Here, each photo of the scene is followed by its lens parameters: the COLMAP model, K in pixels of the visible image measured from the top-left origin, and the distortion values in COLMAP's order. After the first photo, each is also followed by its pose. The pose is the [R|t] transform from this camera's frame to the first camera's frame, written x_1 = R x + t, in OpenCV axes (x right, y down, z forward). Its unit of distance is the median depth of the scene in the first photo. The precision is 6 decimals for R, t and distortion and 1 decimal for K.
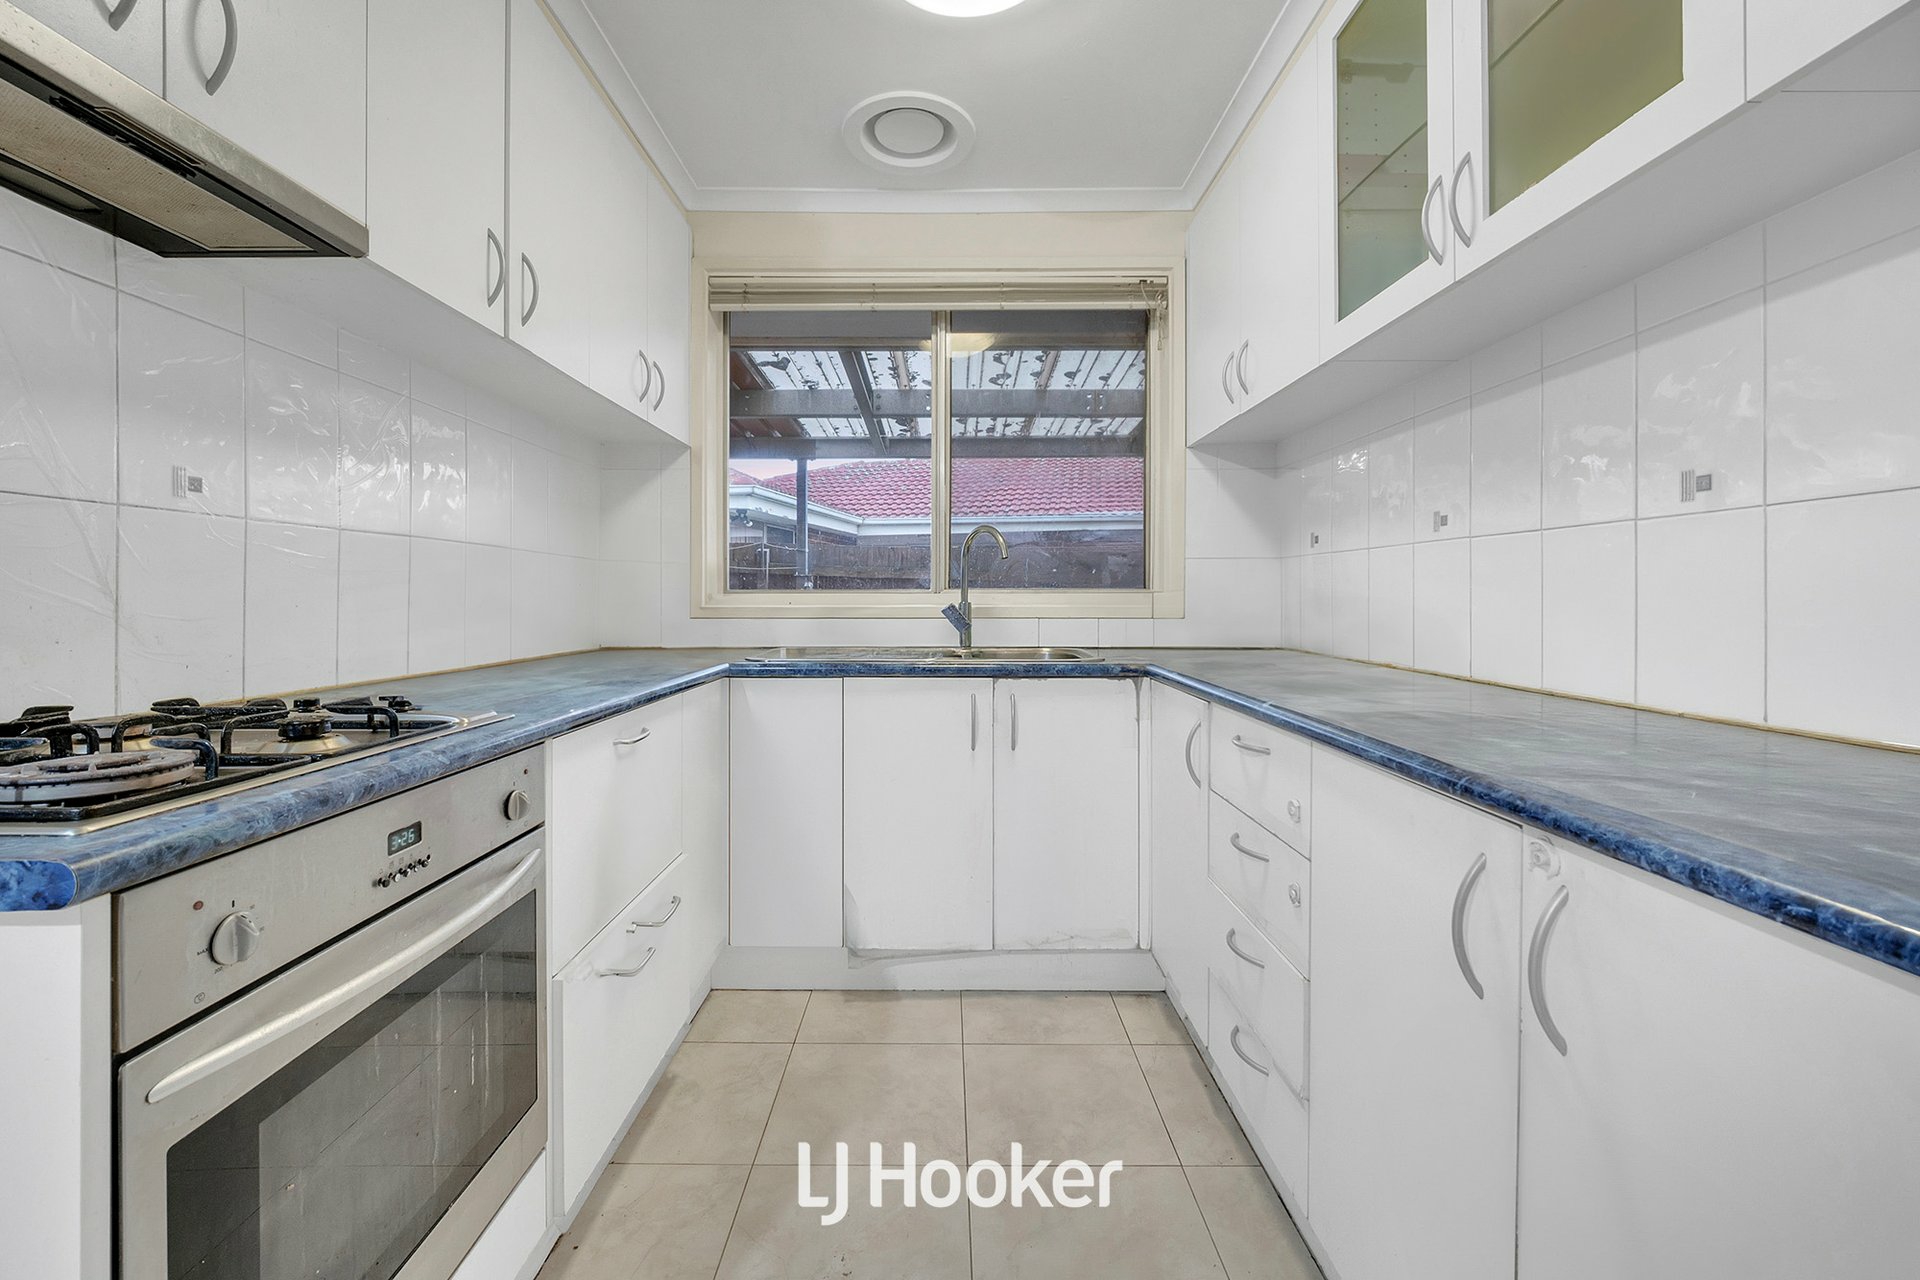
lens RADIAL K [[768.3, 0, 945.4], [0, 768.3, 596.1], [0, 0, 1]] dist [-0.006468, -0.000104]
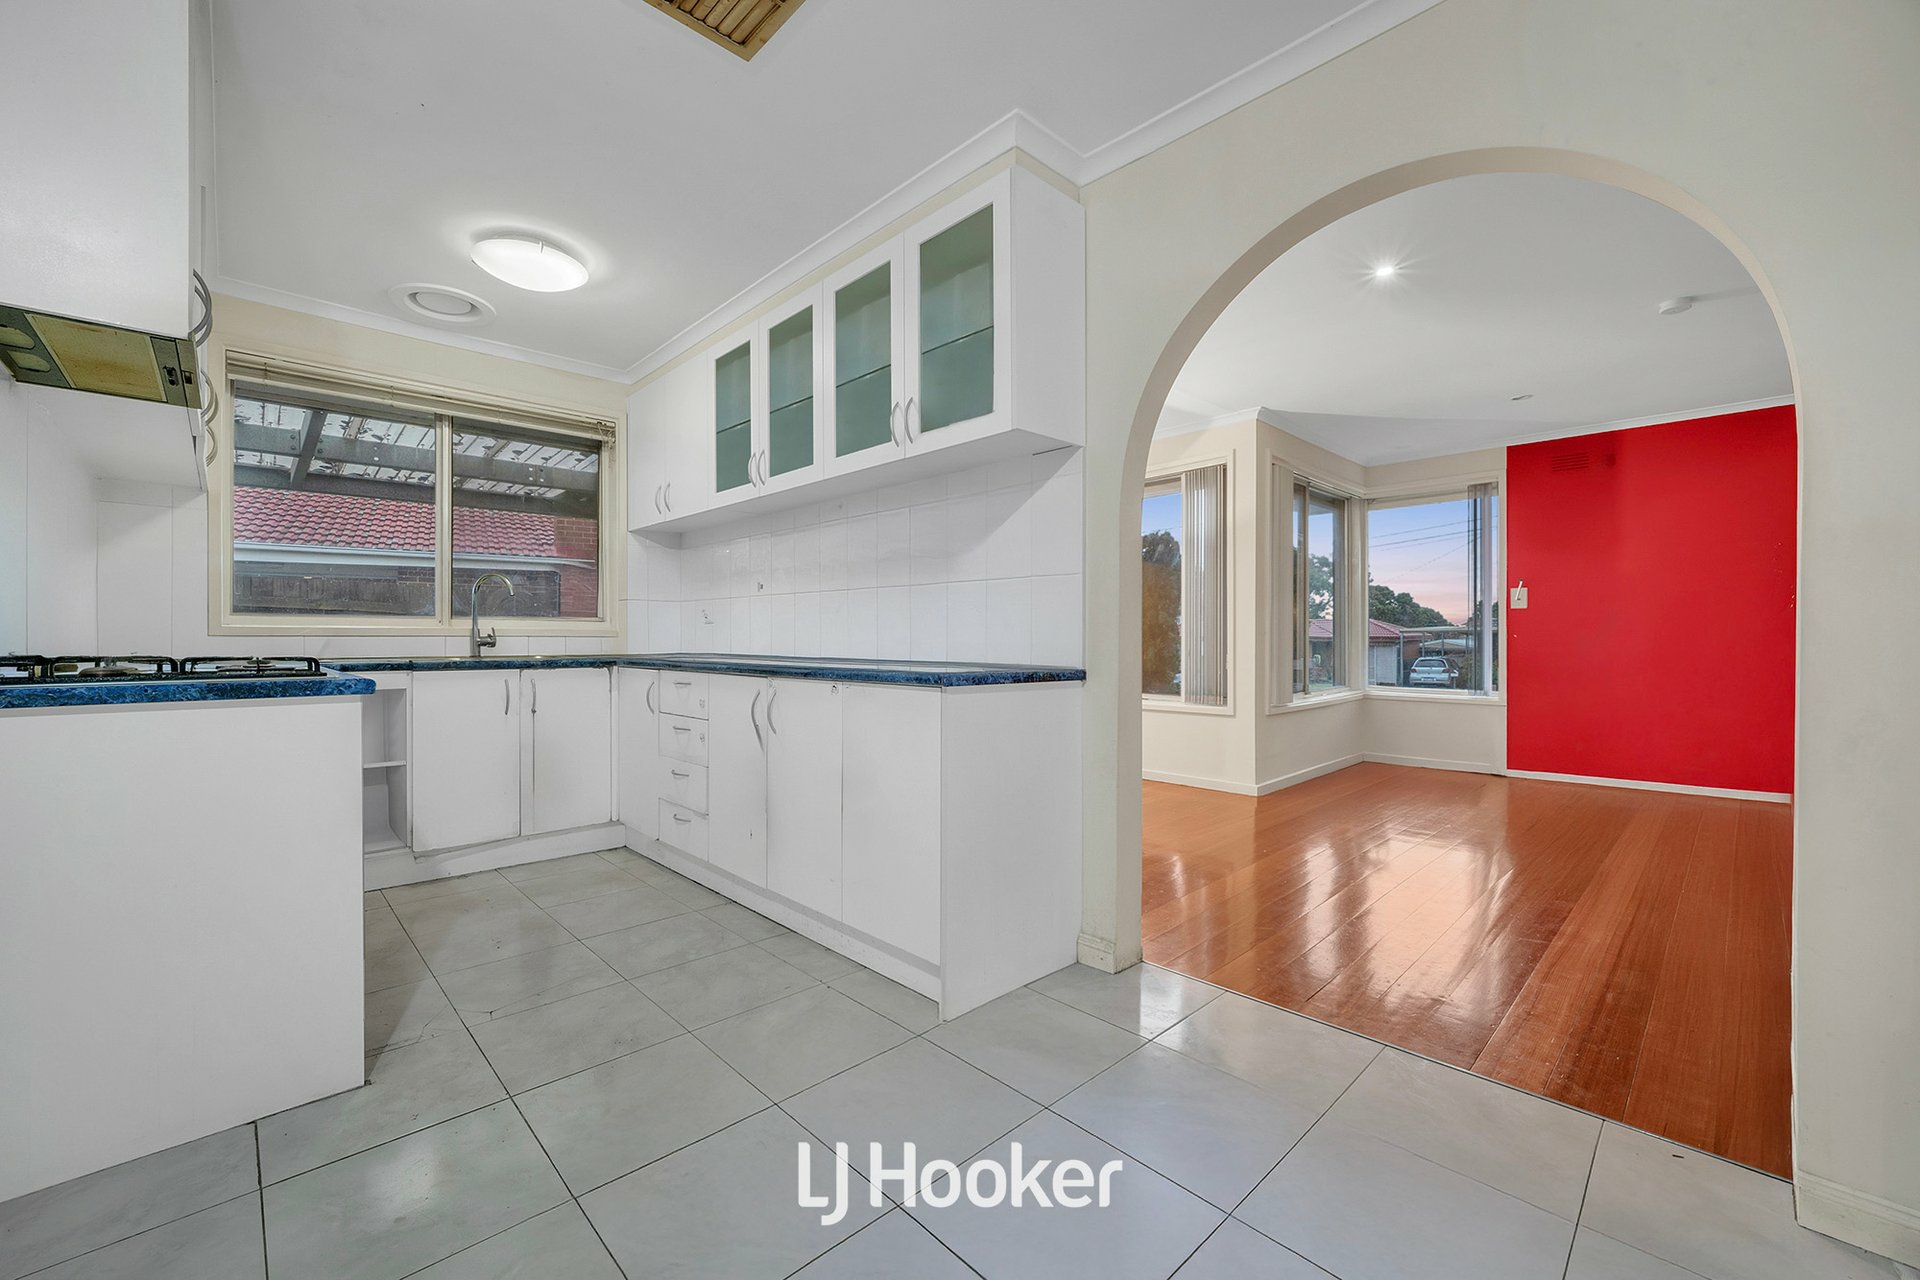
lens RADIAL K [[768.3, 0, 955.1], [0, 768.3, 642.5], [0, 0, 1]] dist [-0.006468, -0.000104]
pose [[0.709160, -0.004435, 0.705034, -0.369477], [0.002172, 0.999989, 0.004106, 0.038939], [-0.705044, -0.001380, 0.709162, -0.692760]]
